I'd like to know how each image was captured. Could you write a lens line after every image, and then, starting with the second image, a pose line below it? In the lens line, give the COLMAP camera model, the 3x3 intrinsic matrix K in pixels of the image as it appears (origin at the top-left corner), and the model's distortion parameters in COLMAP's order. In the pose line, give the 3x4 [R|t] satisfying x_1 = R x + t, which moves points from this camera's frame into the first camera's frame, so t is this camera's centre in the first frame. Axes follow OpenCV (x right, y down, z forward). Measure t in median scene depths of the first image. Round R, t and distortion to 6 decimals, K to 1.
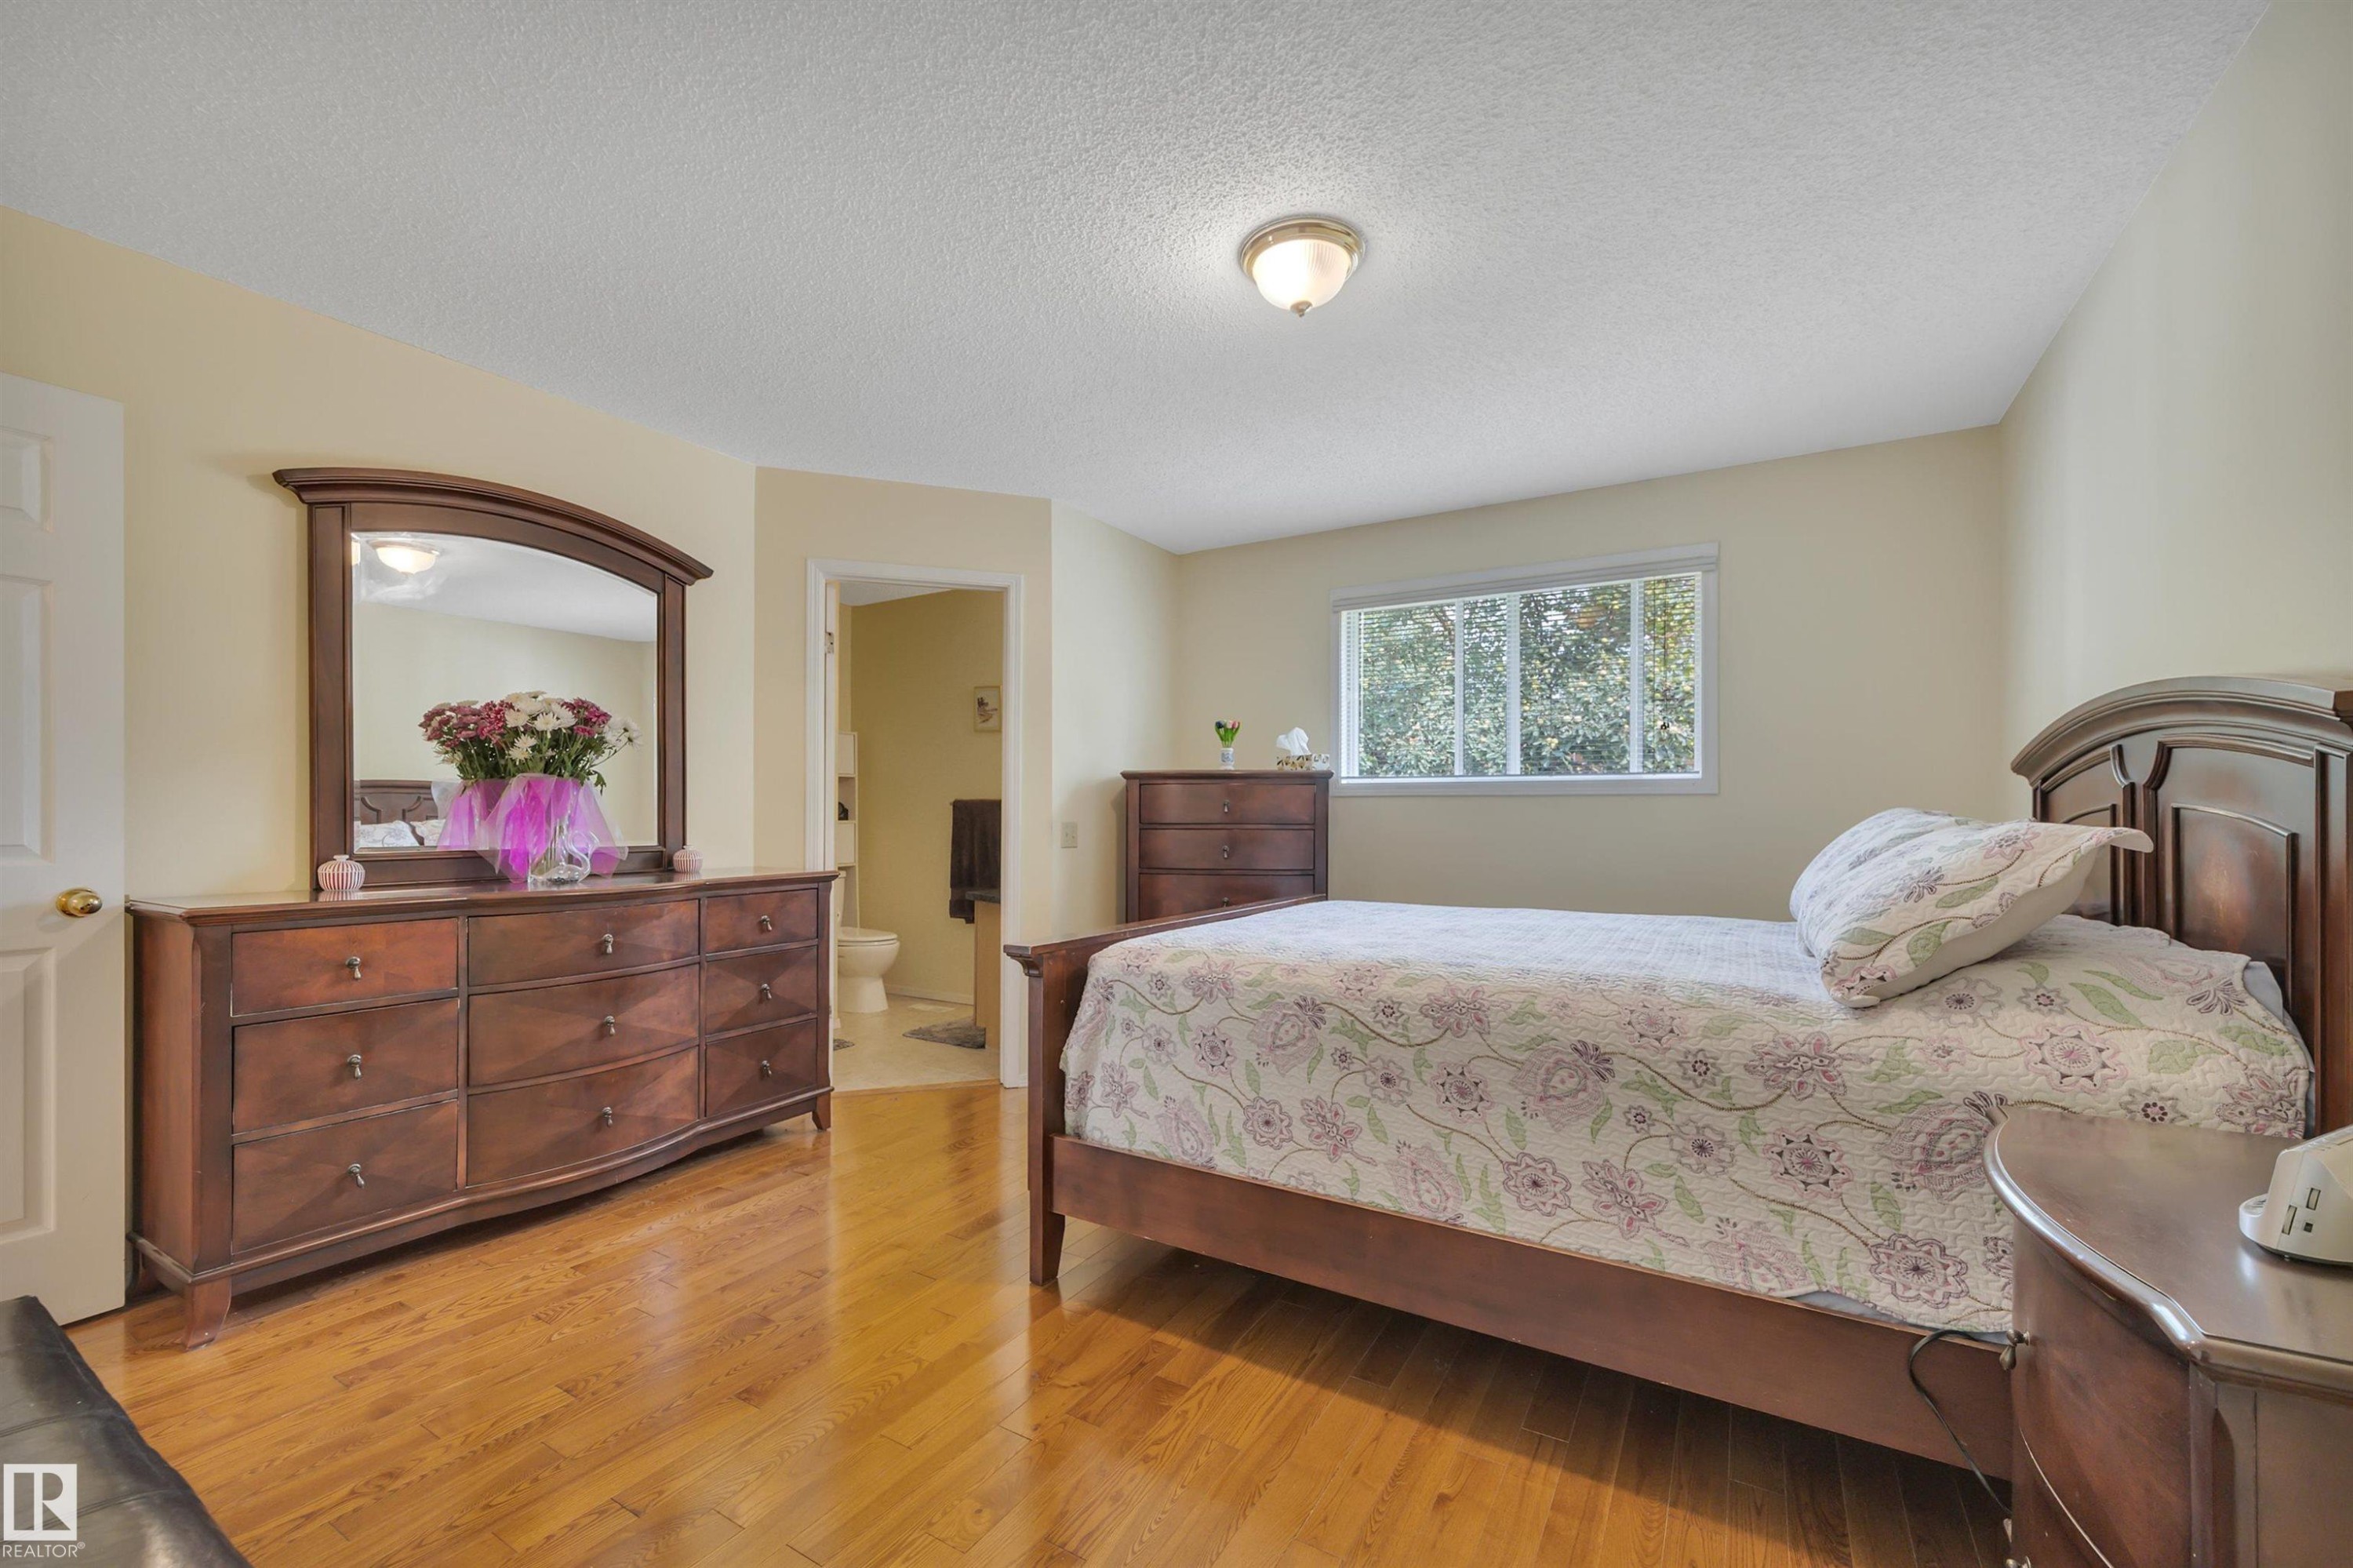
lens RADIAL K [[952.8, 0, 1181.4], [0, 952.8, 797.9], [0, 0, 1]] dist [-0.000027, 0.000049]
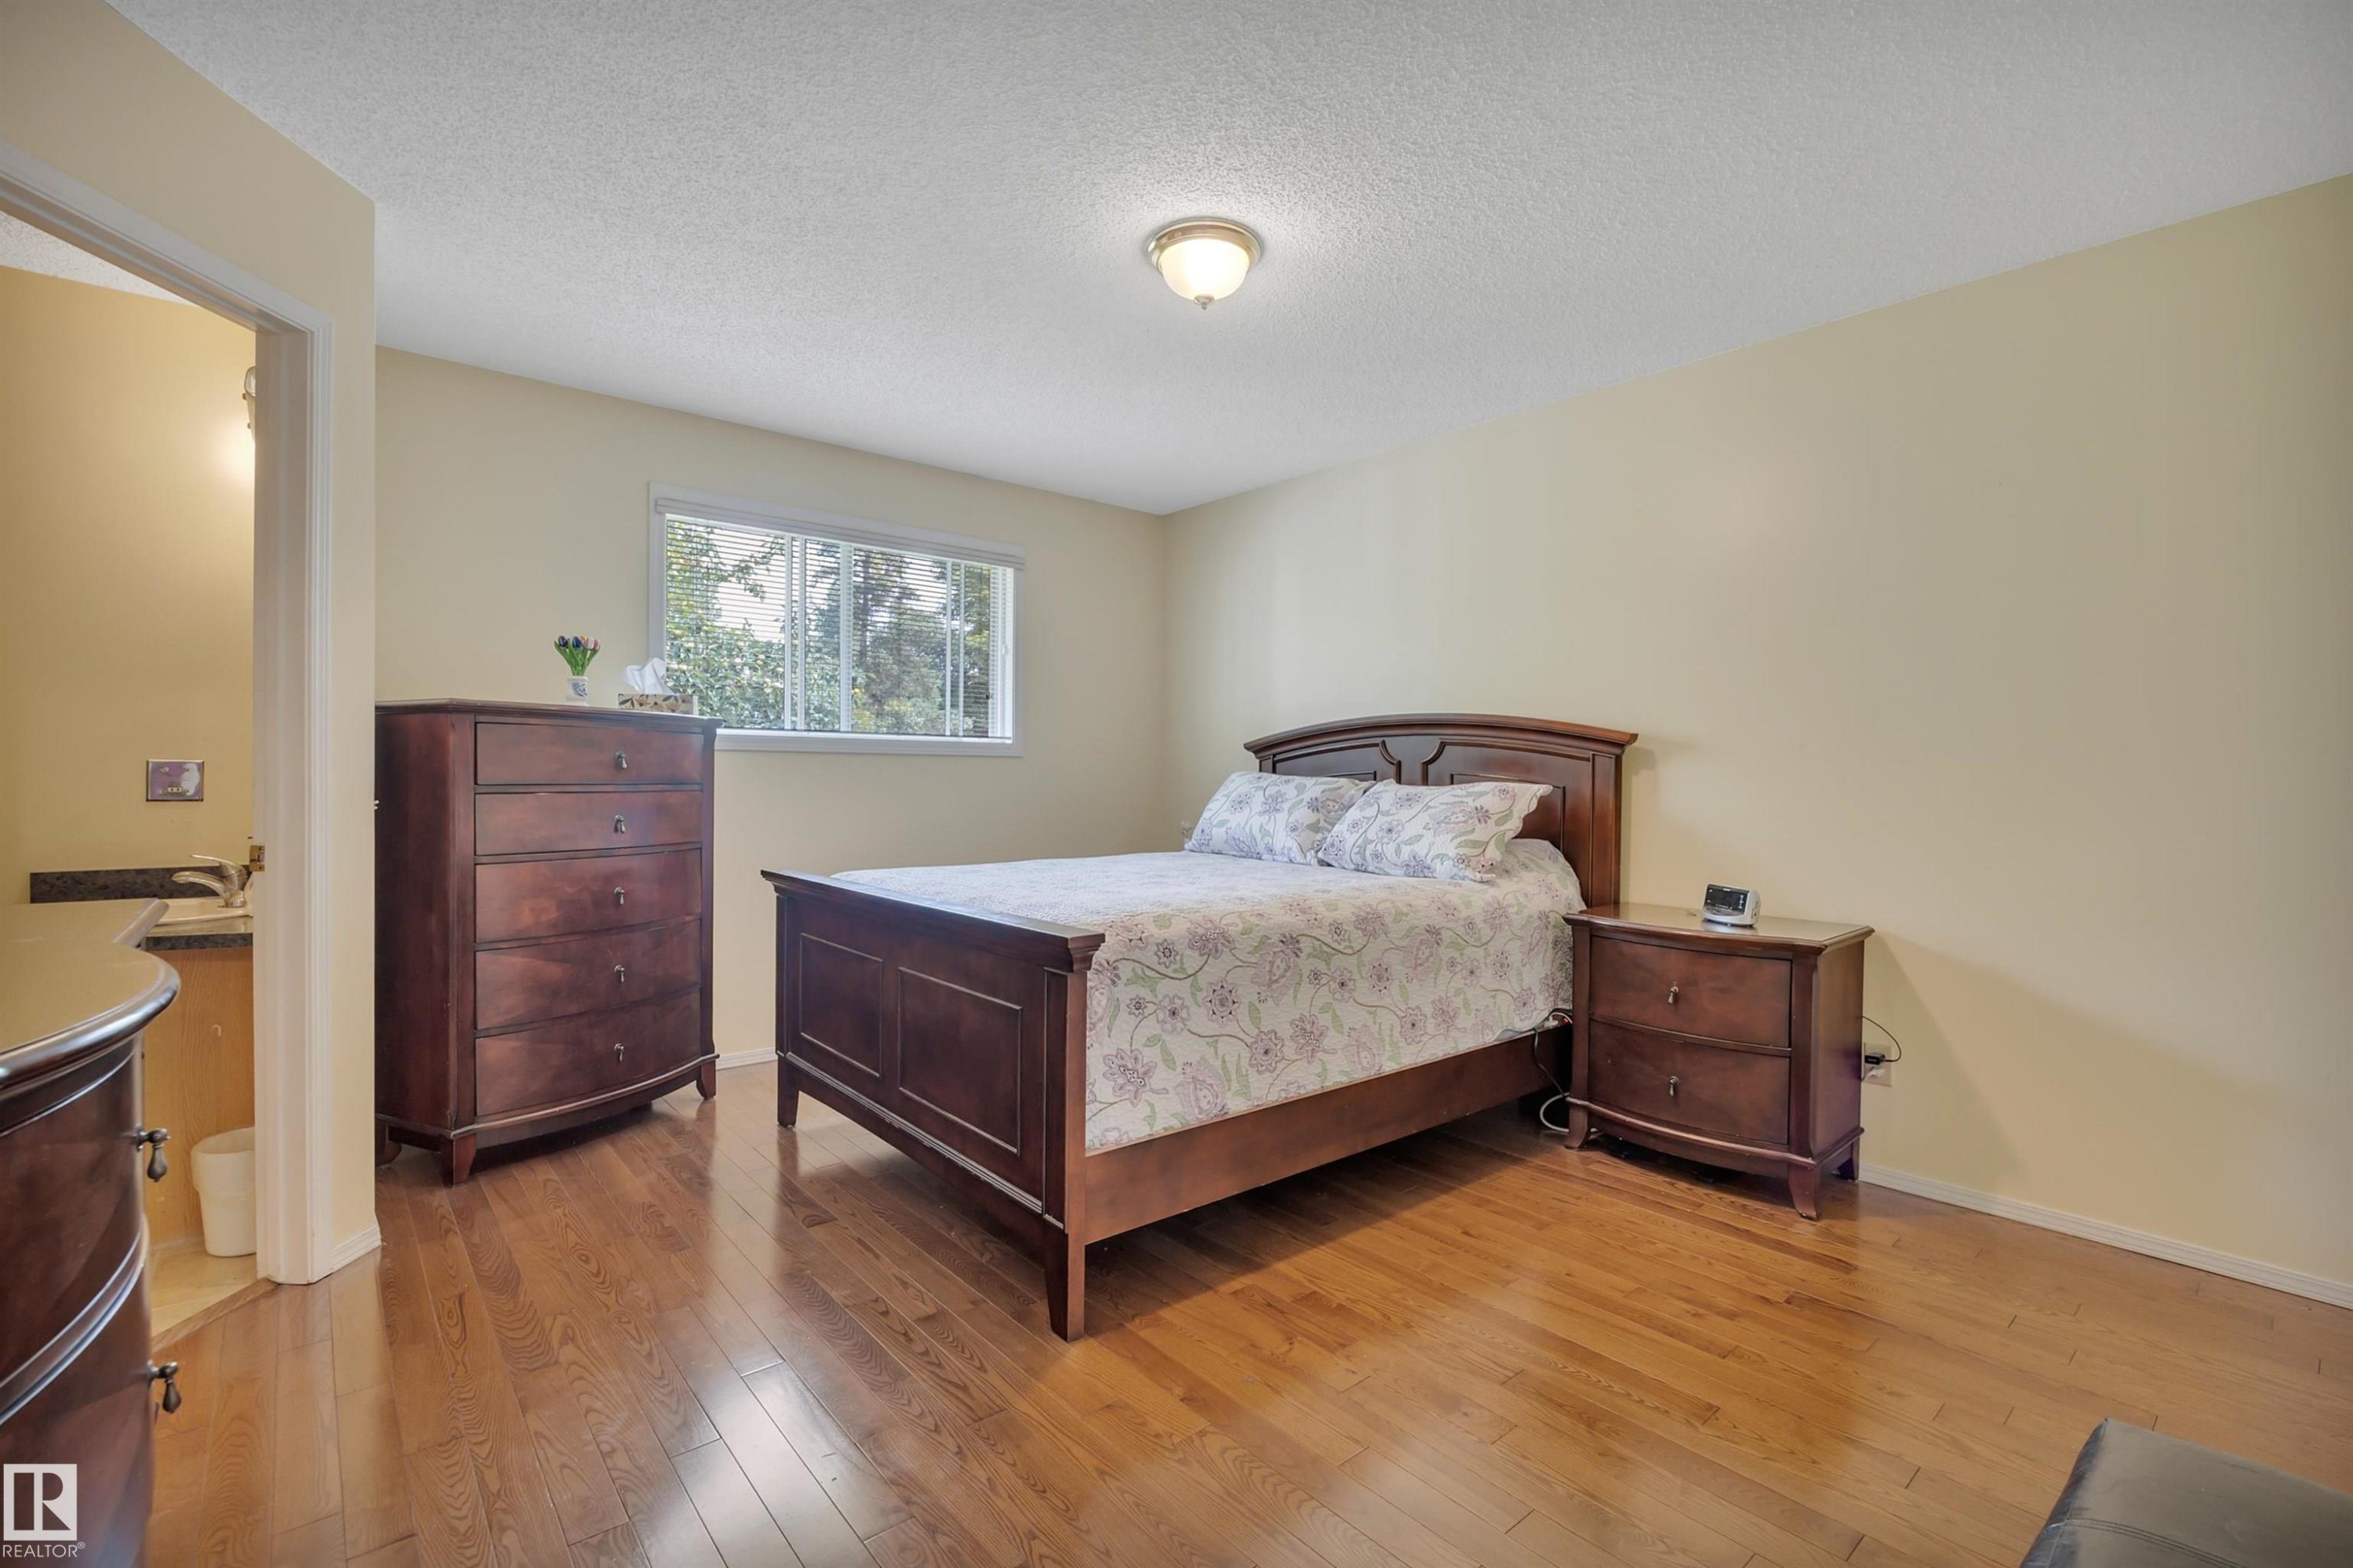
lens RADIAL K [[1044.5, 0, 1173.0], [0, 1044.5, 790.2], [0, 0, 1]] dist [-0.009089, 0.000285]
pose [[0.322808, -0.008164, 0.946429, -1.066832], [-0.022622, 0.999611, 0.016338, 0.016551], [-0.946194, -0.026684, 0.322498, 0.695978]]
